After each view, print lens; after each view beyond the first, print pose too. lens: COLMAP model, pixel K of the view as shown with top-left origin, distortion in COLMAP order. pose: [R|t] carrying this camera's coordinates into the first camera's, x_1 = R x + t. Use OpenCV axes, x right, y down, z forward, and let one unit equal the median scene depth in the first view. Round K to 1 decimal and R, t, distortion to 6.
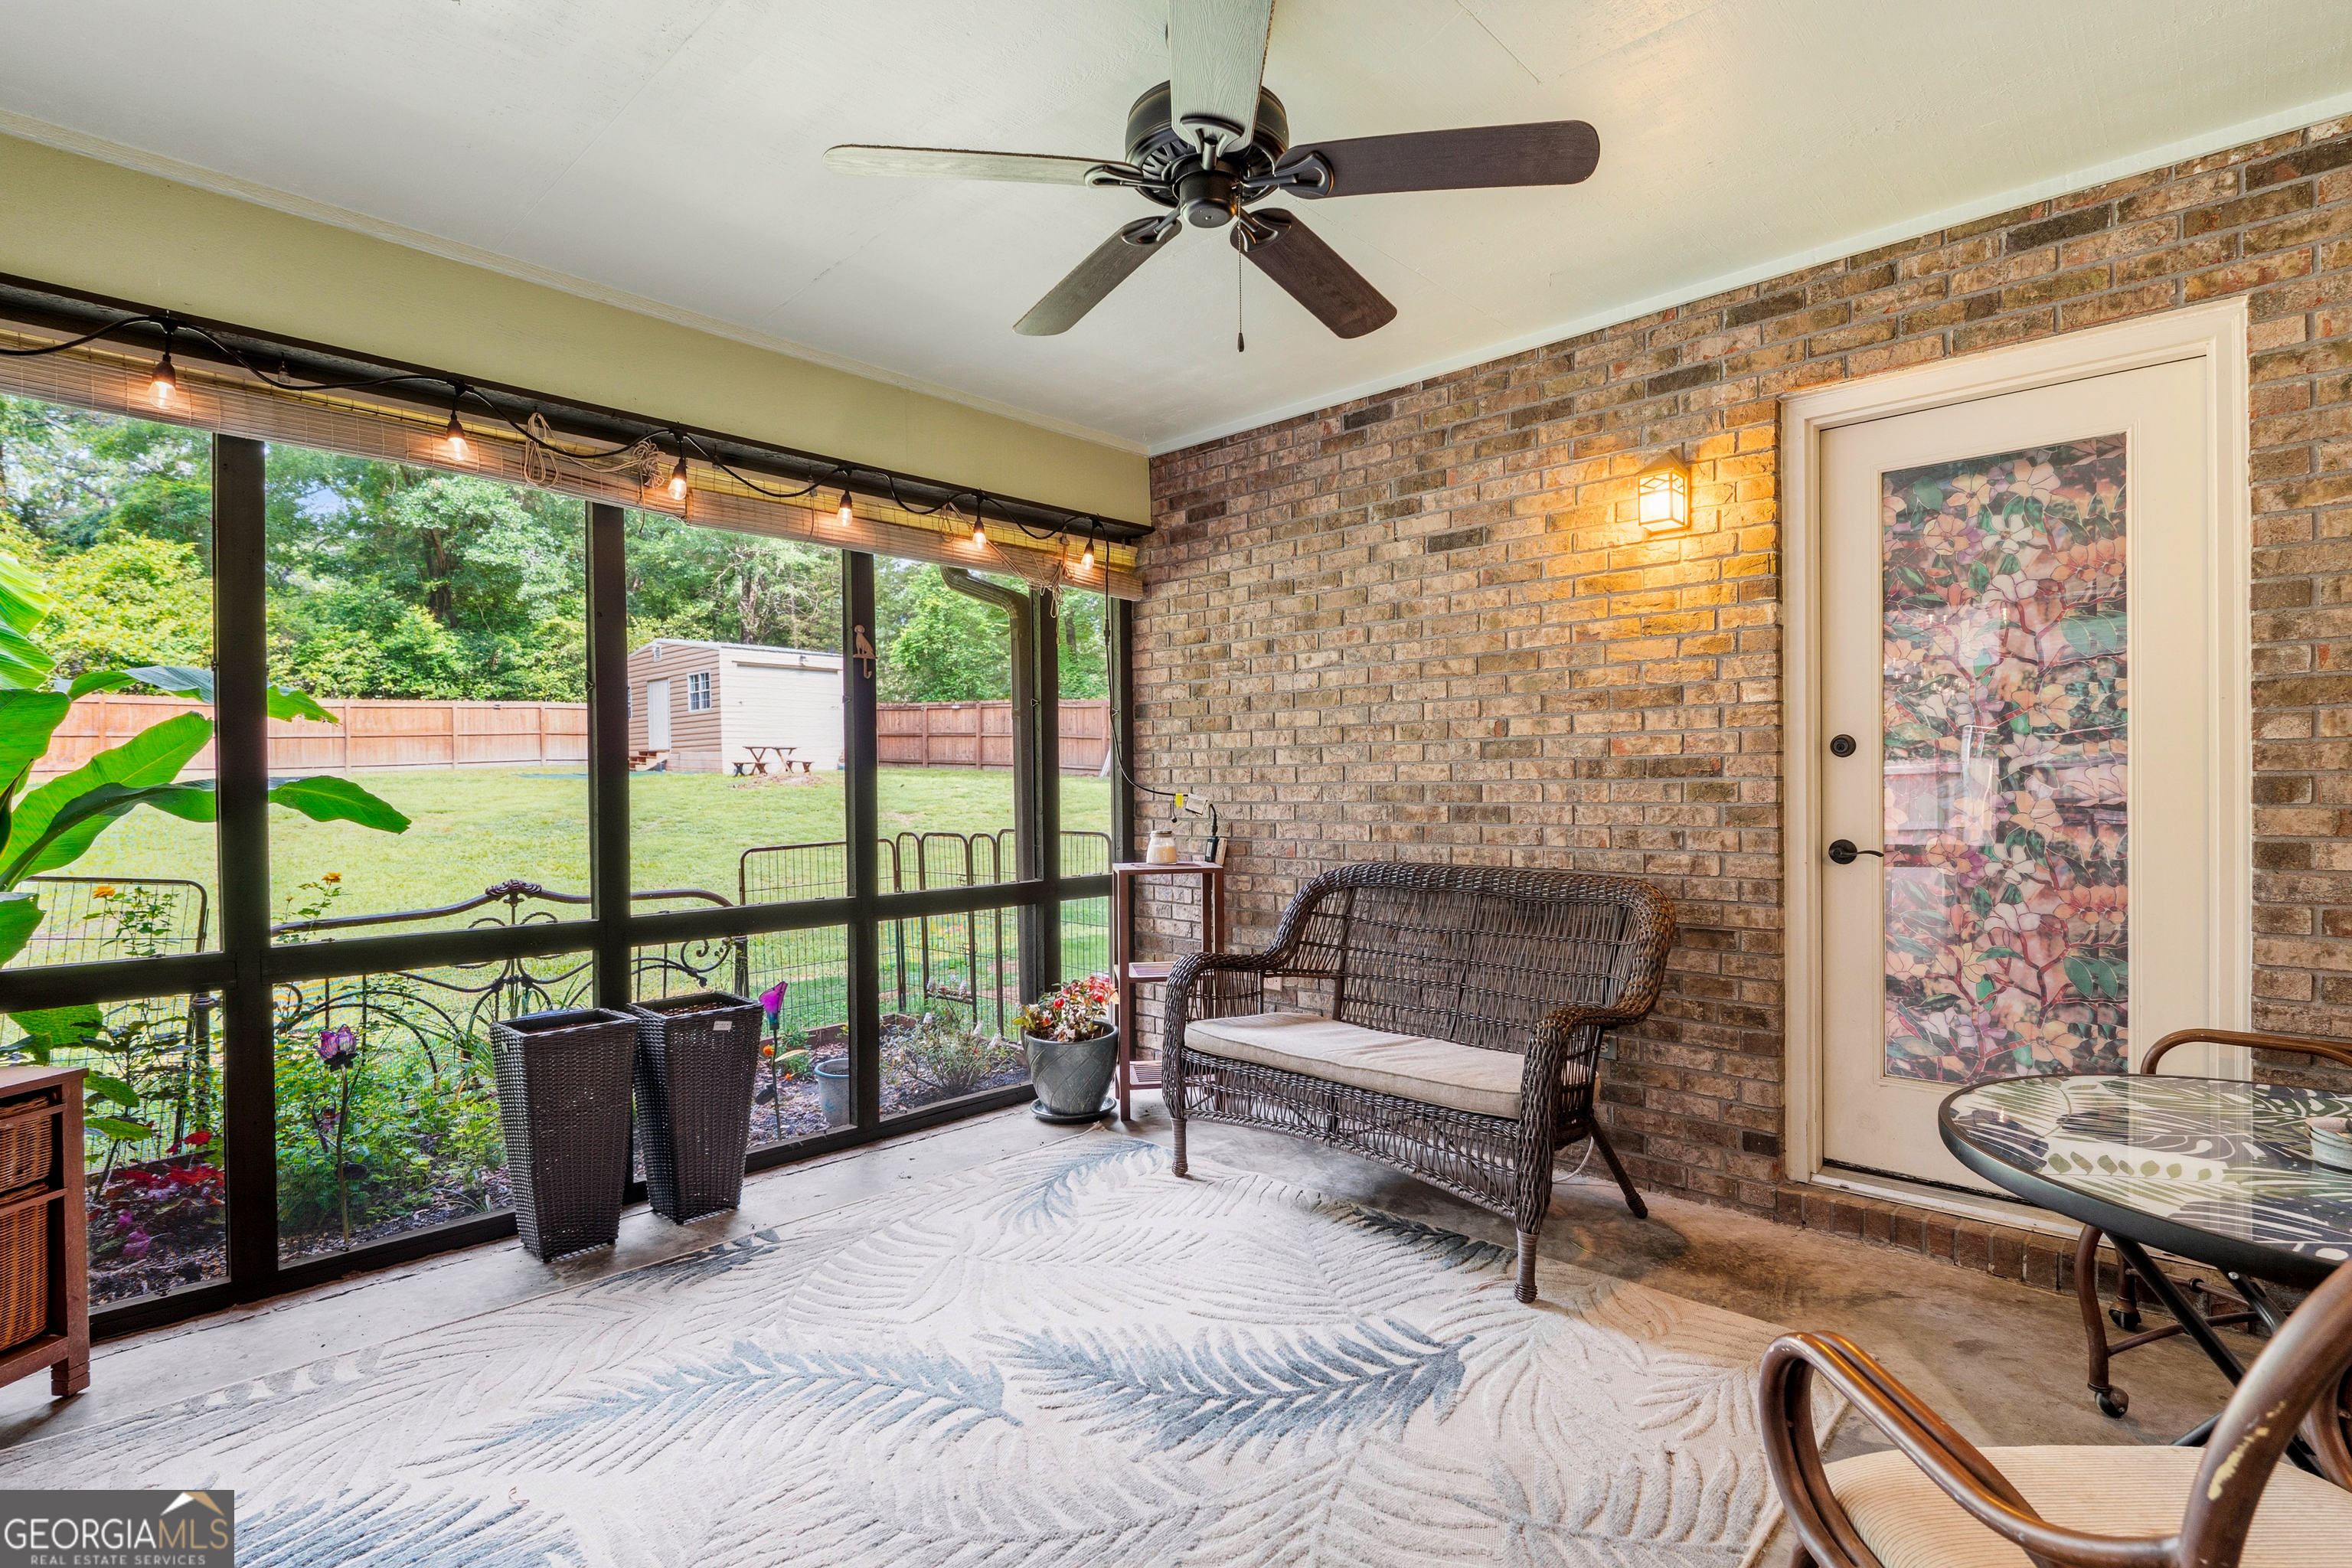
lens RADIAL K [[1101.5, 0, 1176.0], [0, 1101.5, 784.0], [0, 0, 1]] dist [-0.001784, -0.000236]
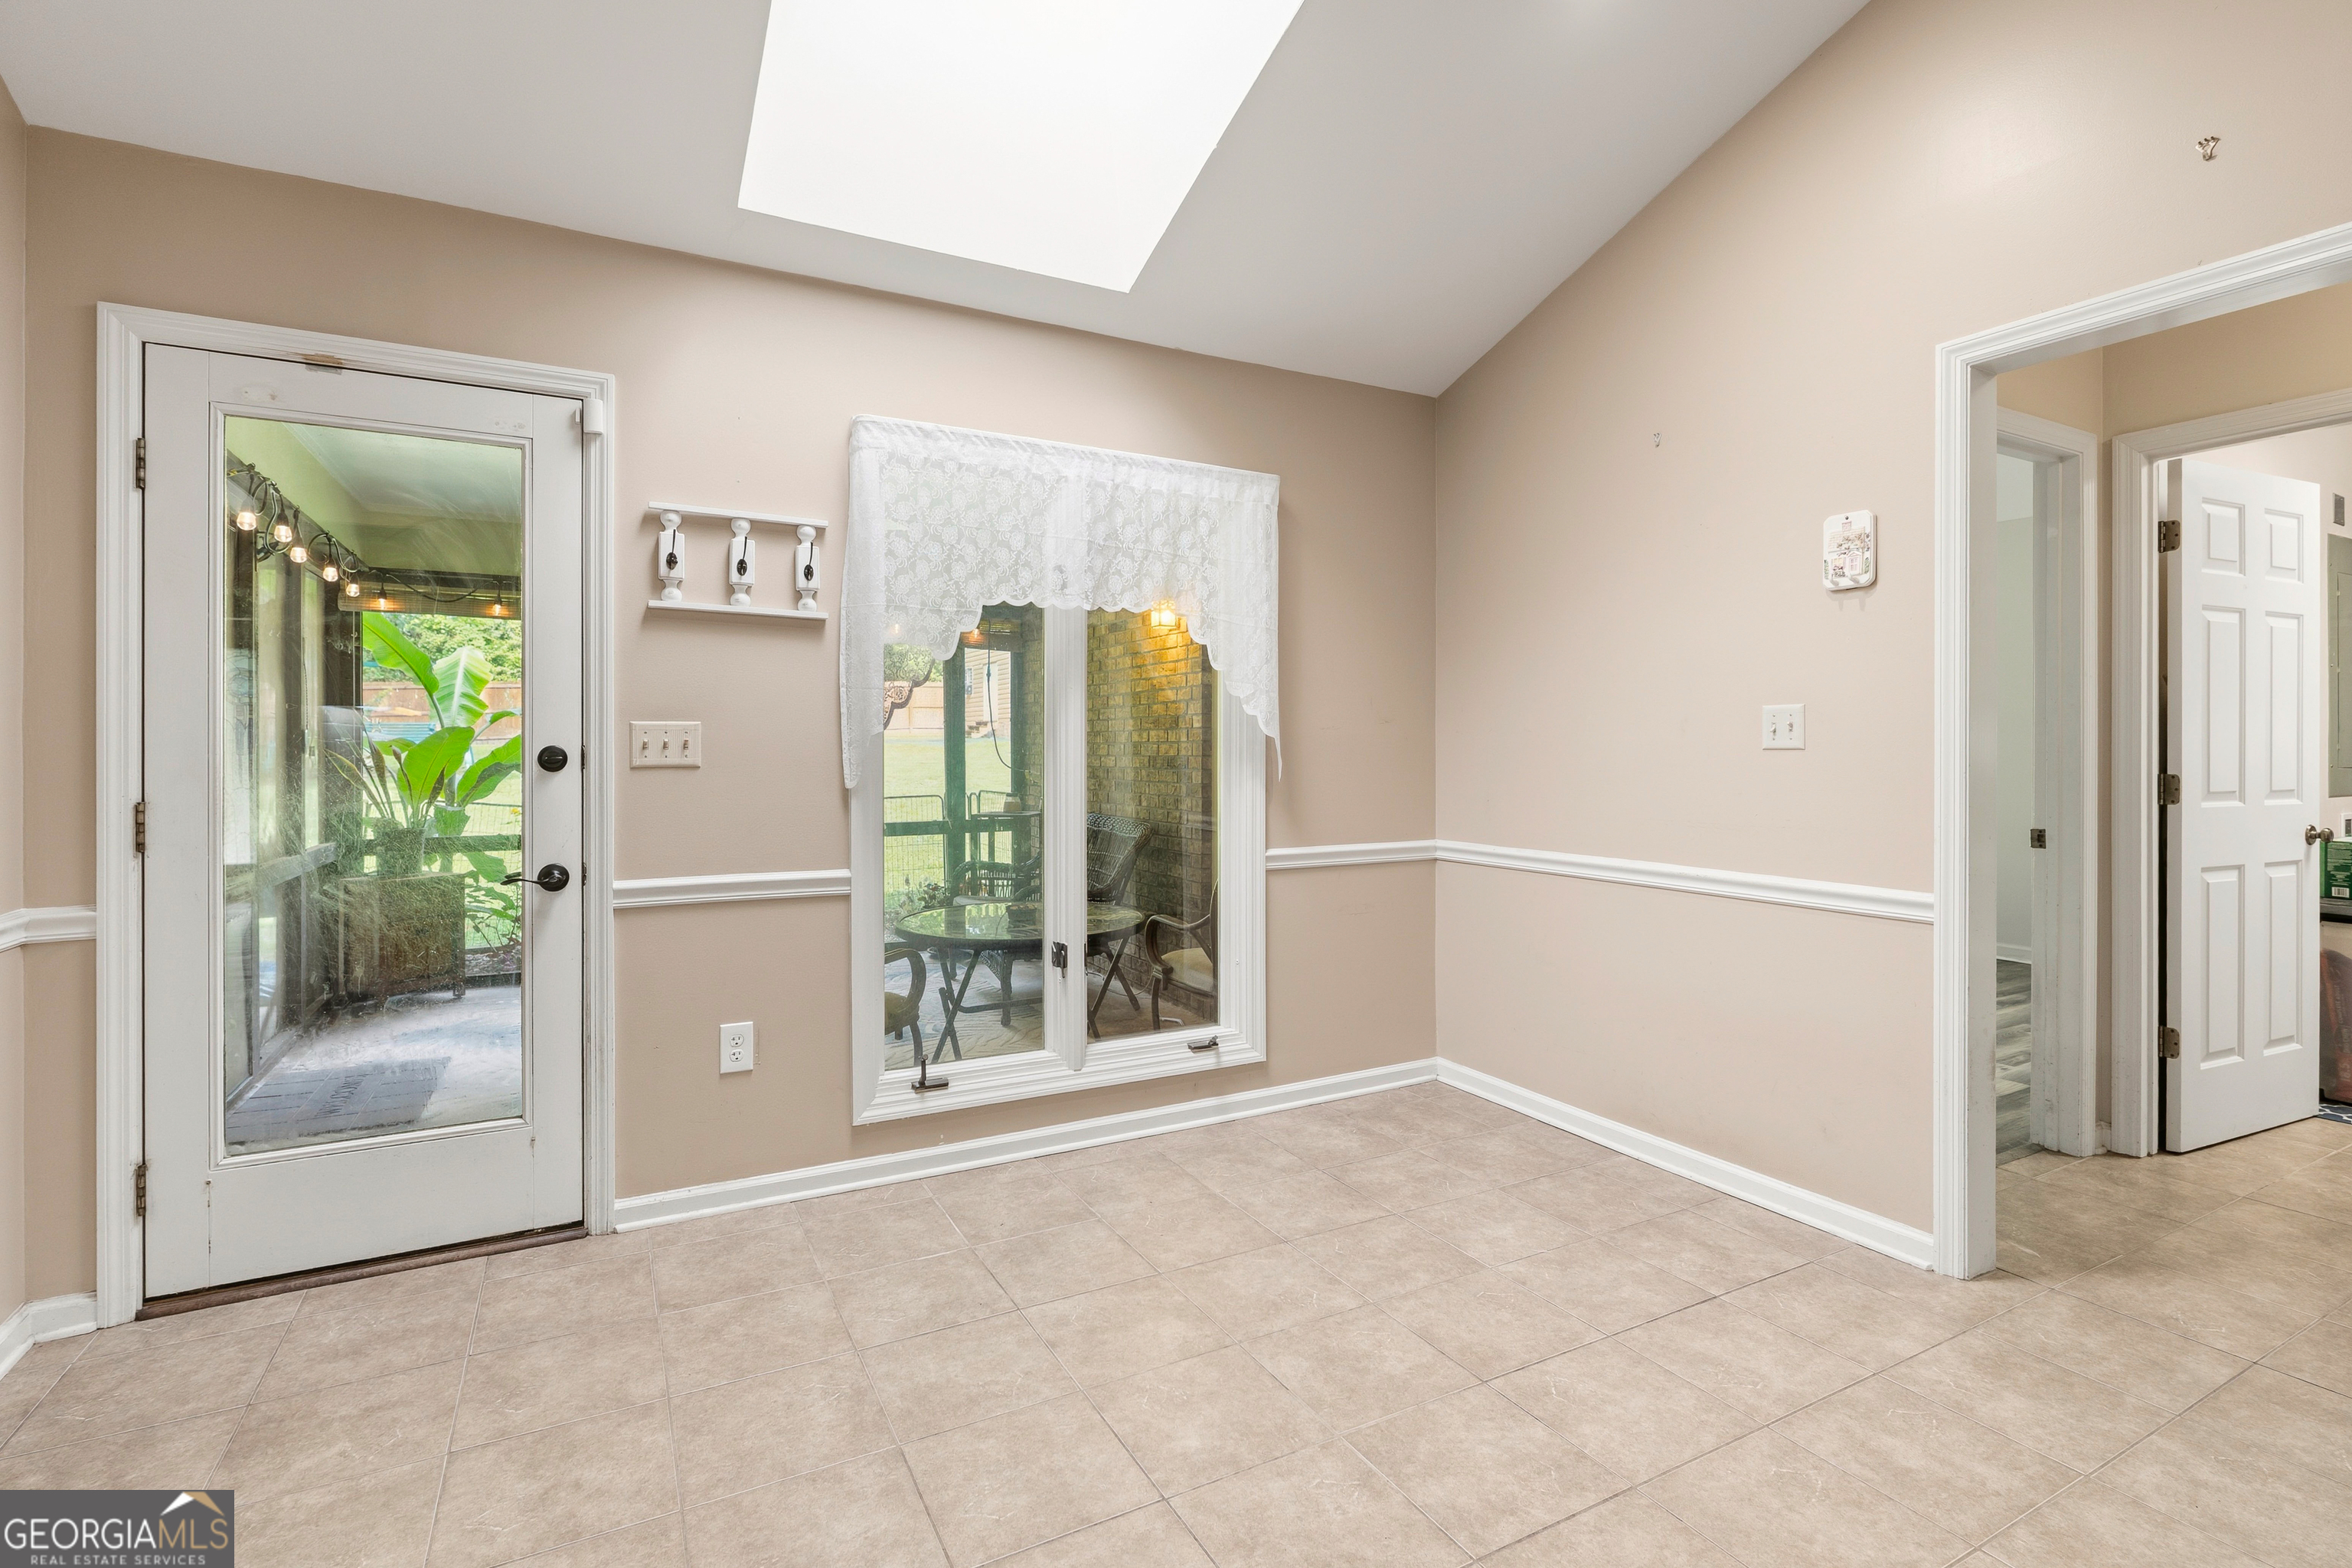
lens RADIAL K [[1096.6, 0, 1185.7], [0, 1096.6, 744.9], [0, 0, 1]] dist [-0.004848, -0.000362]
pose [[0.949302, 0.009902, -0.314210, 1.055131], [-0.011051, 0.999937, -0.001877, -0.041433], [0.314172, 0.005255, 0.949352, -0.693713]]
